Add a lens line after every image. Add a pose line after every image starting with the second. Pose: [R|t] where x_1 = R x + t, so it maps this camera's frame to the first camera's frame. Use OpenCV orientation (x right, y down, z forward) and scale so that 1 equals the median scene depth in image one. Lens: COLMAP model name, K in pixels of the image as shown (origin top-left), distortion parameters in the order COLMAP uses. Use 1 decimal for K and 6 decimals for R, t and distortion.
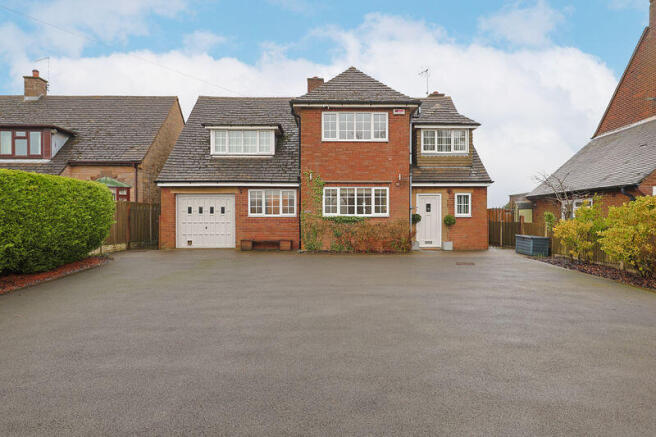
lens RADIAL K [[507.3, 0, 328.0], [0, 507.3, 218.5], [0, 0, 1]] dist [-0.000694, -0.000188]
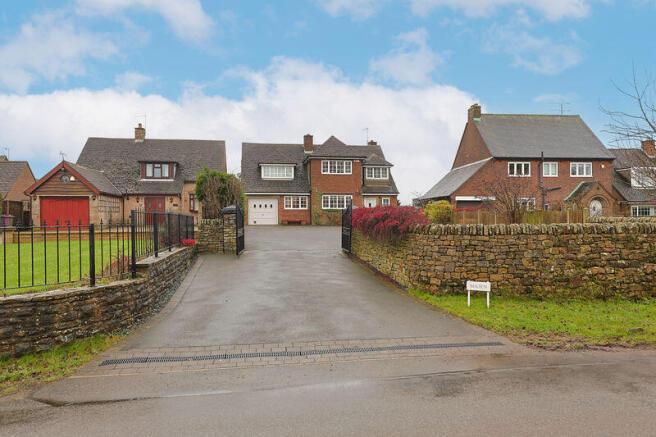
lens RADIAL K [[446.9, 0, 328.0], [0, 446.9, 218.5], [0, 0, 1]] dist [0.000532, -0.000464]
pose [[0.992669, -0.001791, 0.120851, -0.197675], [0.001044, 0.999980, 0.006243, 0.022647], [-0.120859, -0.006071, 0.992651, -0.816483]]
